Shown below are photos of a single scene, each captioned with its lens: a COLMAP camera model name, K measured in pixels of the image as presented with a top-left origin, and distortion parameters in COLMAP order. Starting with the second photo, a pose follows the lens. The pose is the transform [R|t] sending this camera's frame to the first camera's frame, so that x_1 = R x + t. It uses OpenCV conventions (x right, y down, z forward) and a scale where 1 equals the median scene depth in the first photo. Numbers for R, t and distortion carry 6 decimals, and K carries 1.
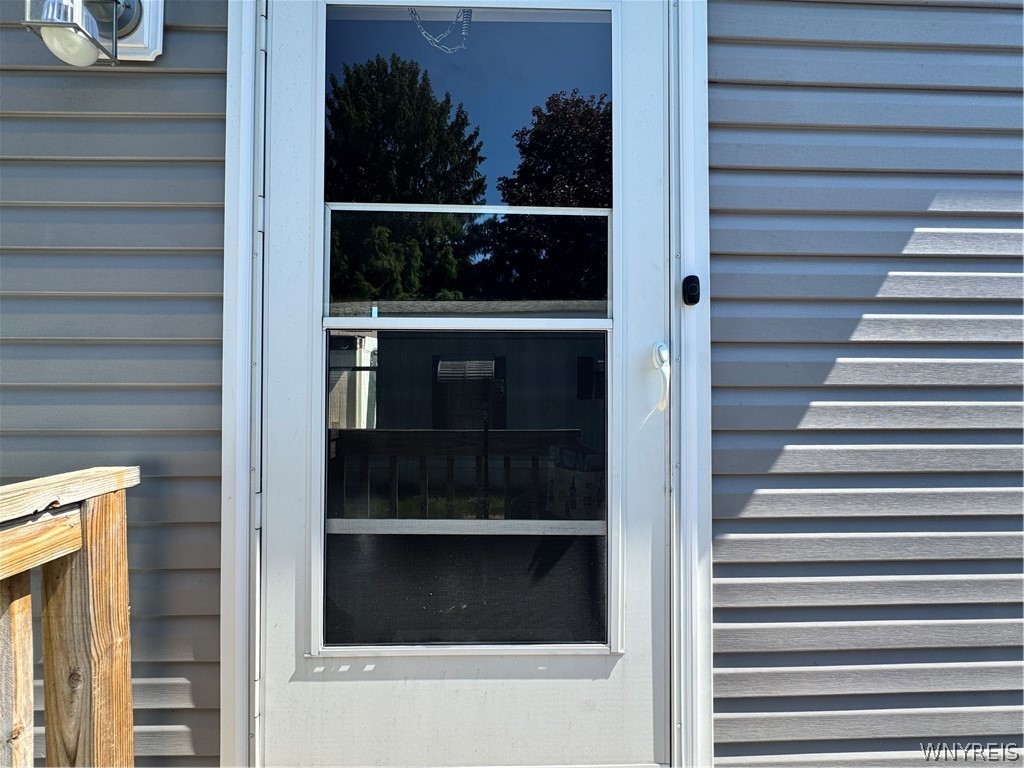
lens RADIAL K [[449.4, 0, 512.0], [0, 449.4, 384.0], [0, 0, 1]] dist [-0.001359, -0.000525]
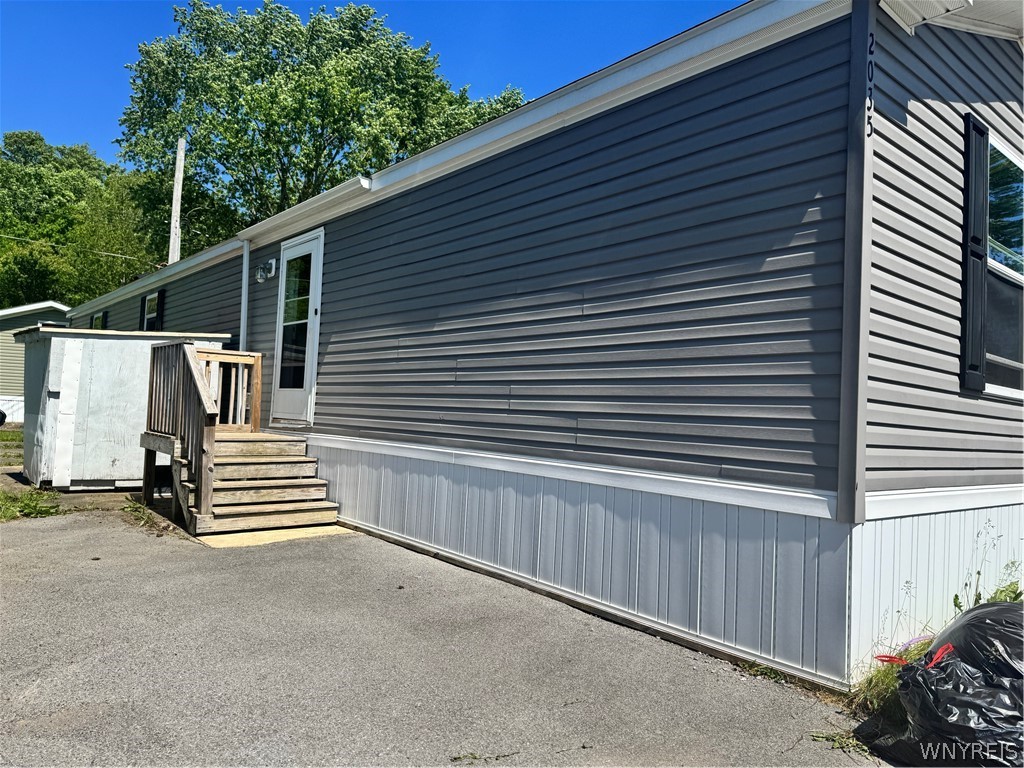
lens RADIAL K [[725.0, 0, 510.9], [0, 725.0, 388.9], [0, 0, 1]] dist [0.237416, -0.496016]
pose [[0.644143, -0.002766, -0.764900, 7.580891], [-0.048707, 0.997816, -0.044626, 0.834056], [0.763352, 0.066001, 0.642602, -2.339256]]
